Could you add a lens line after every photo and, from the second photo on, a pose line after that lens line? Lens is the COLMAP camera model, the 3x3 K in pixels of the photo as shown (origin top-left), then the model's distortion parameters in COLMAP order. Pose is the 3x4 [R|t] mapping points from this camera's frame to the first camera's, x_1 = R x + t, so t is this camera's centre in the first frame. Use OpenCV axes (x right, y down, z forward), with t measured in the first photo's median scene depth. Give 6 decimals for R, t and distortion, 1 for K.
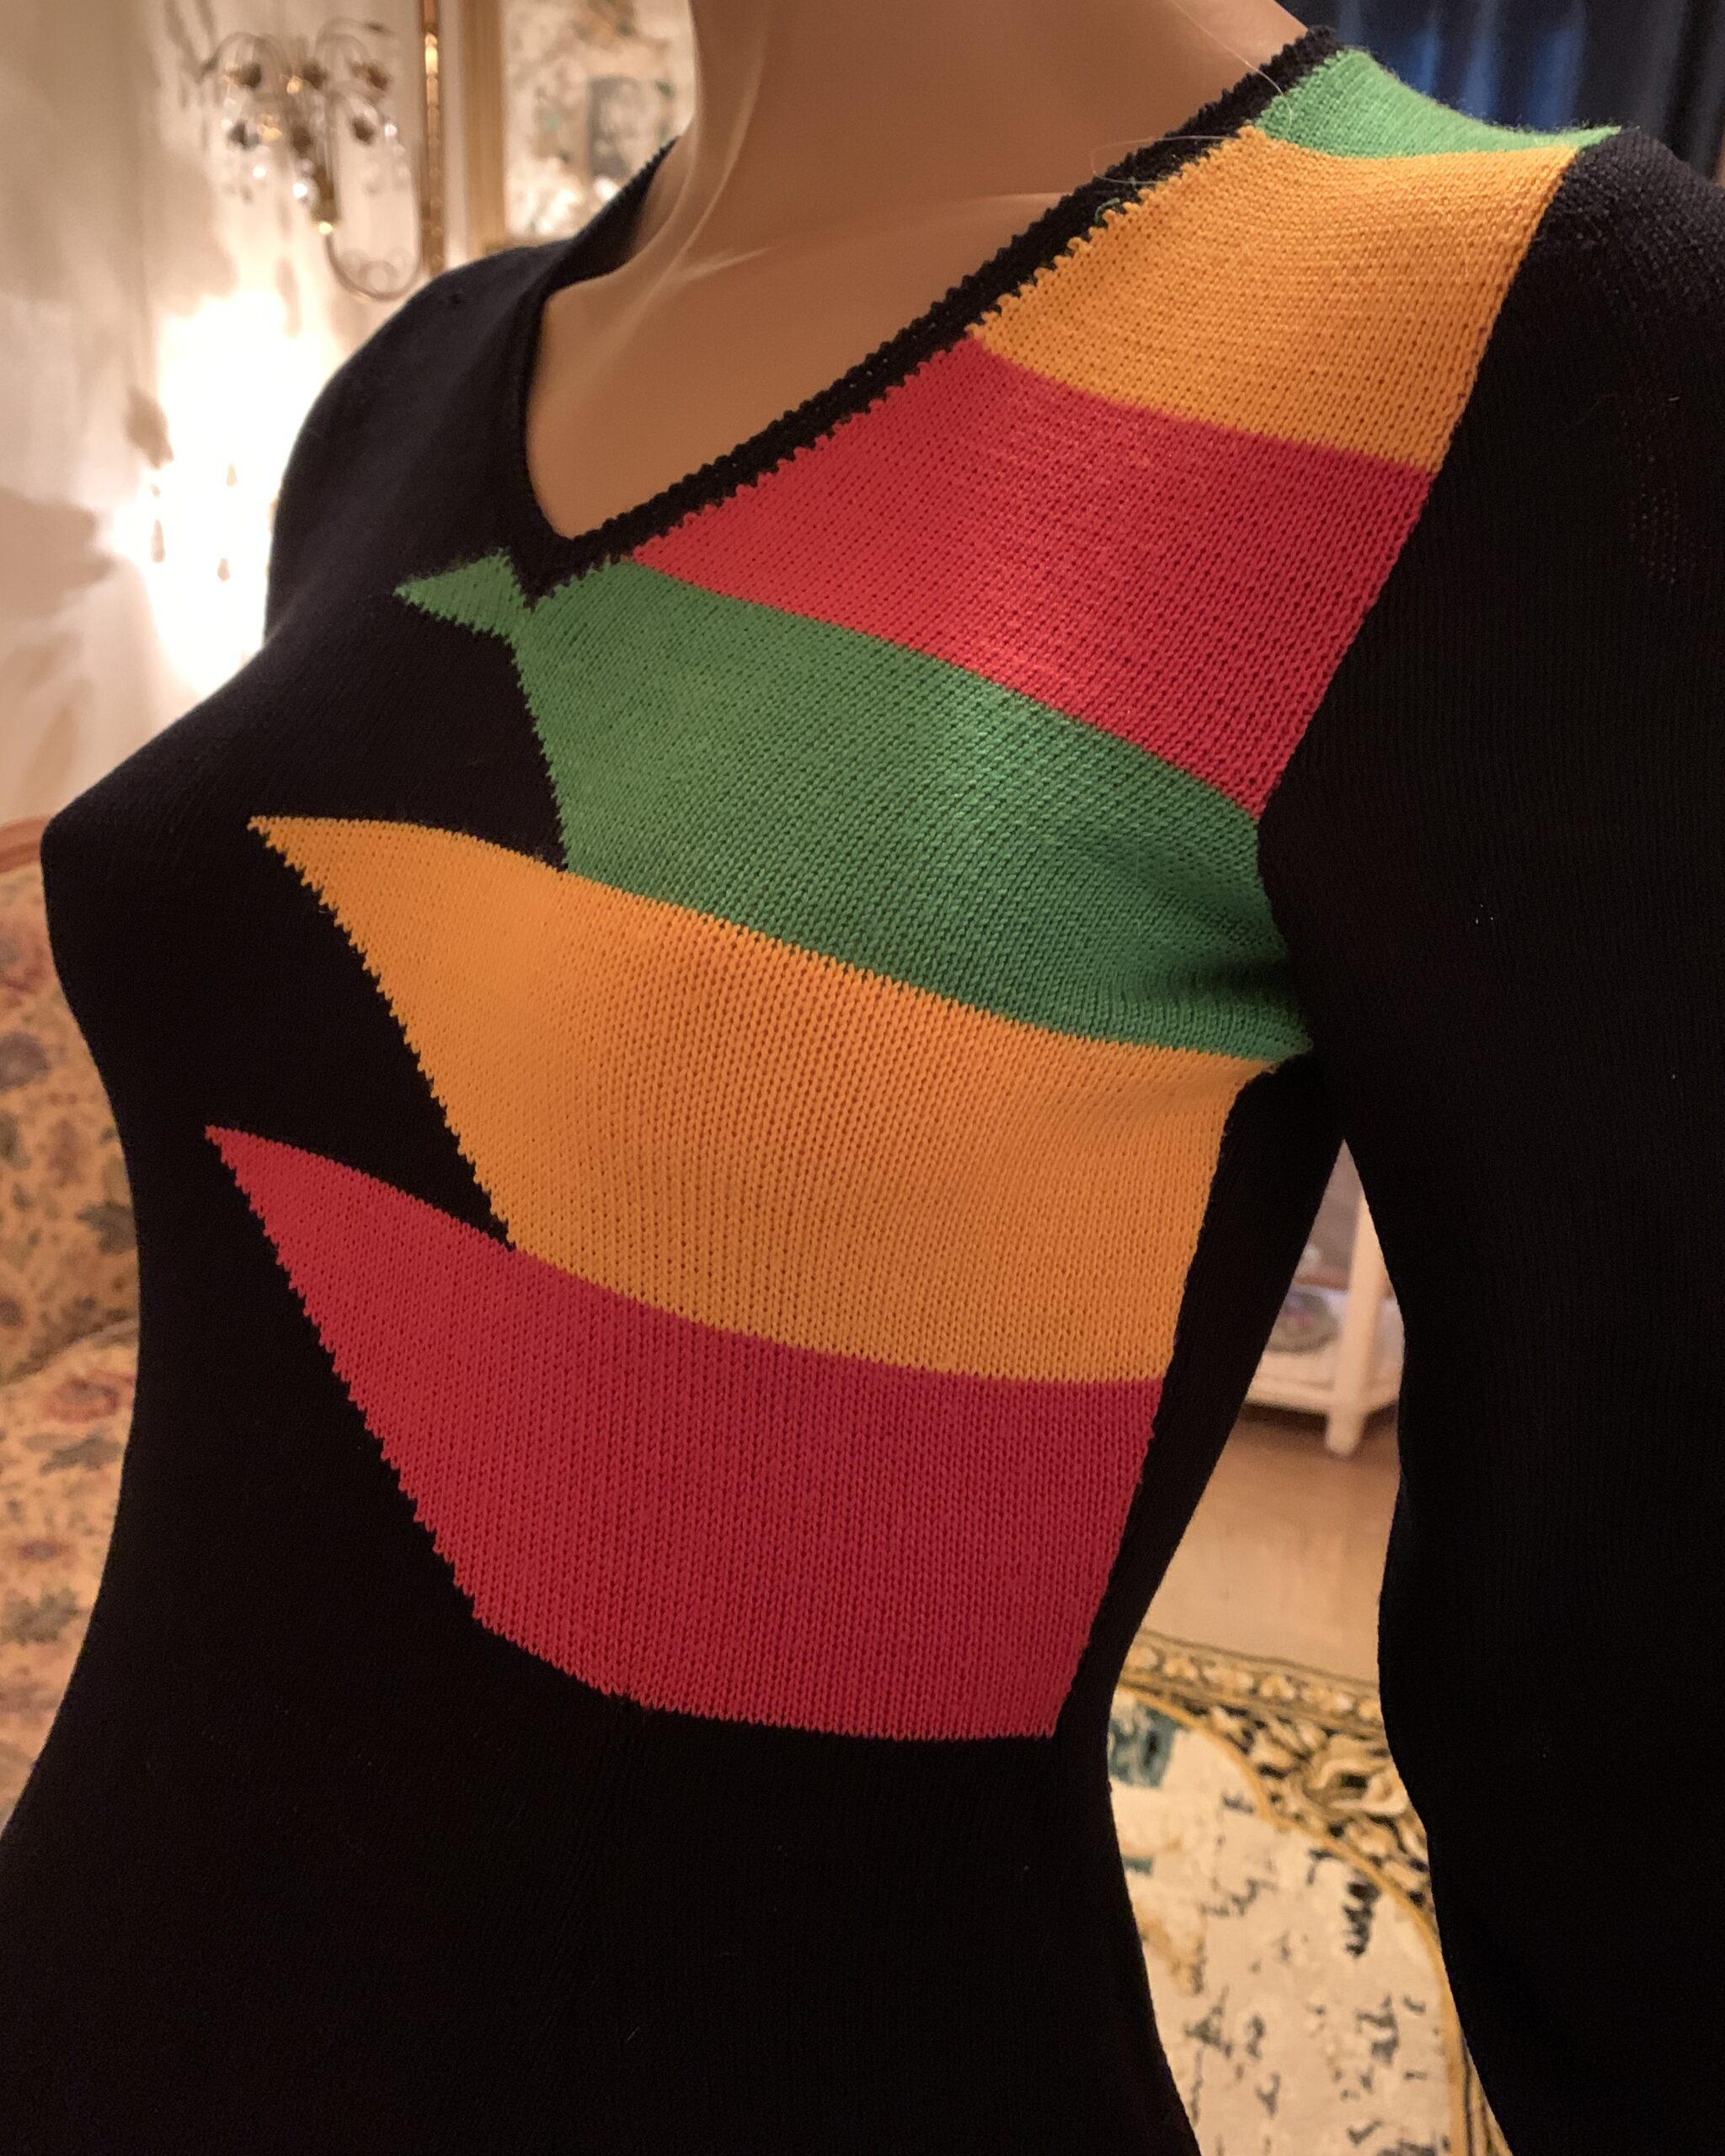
lens RADIAL K [[1759.1, 0, 861.6], [0, 1759.1, 1046.2], [0, 0, 1]] dist [-0.003316, -0.002744]
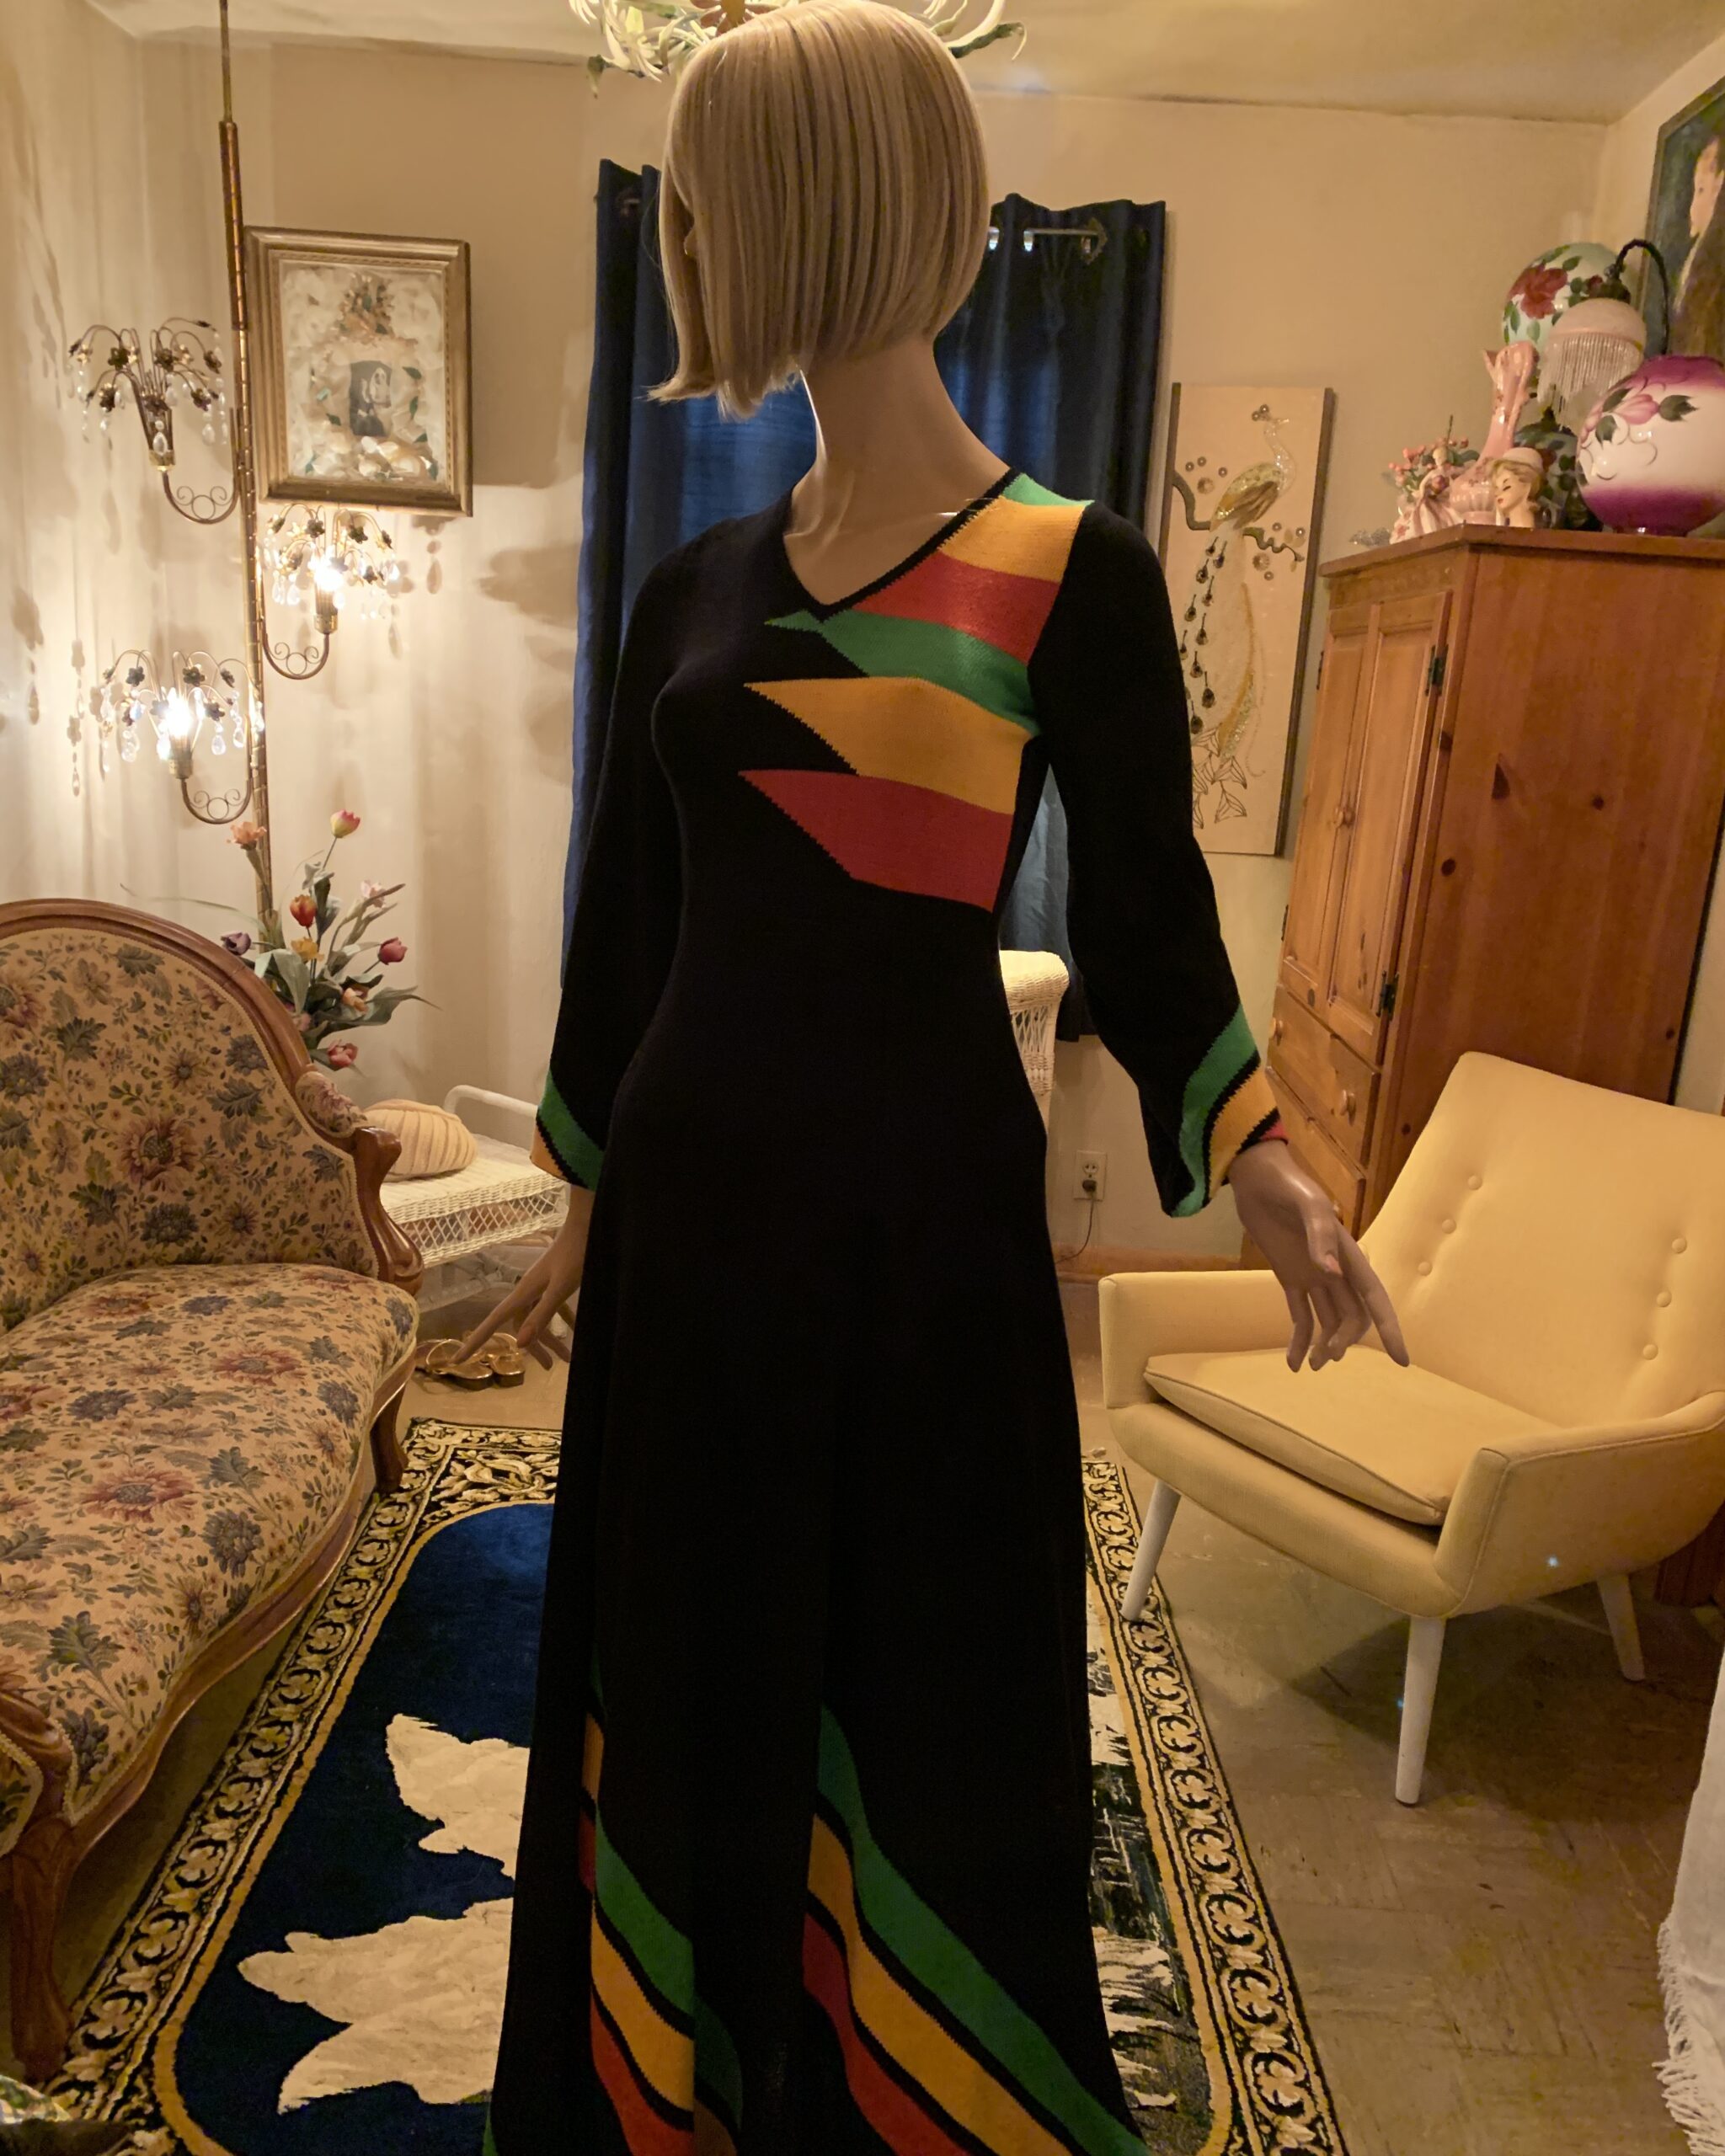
lens RADIAL K [[1732.5, 0, 861.2], [0, 1732.5, 1115.7], [0, 0, 1]] dist [0.005700, 0.004987]
pose [[0.968034, -0.068970, 0.241151, -0.182344], [0.086464, 0.994279, -0.062718, 0.172463], [-0.235446, 0.081564, 0.968459, -0.416269]]
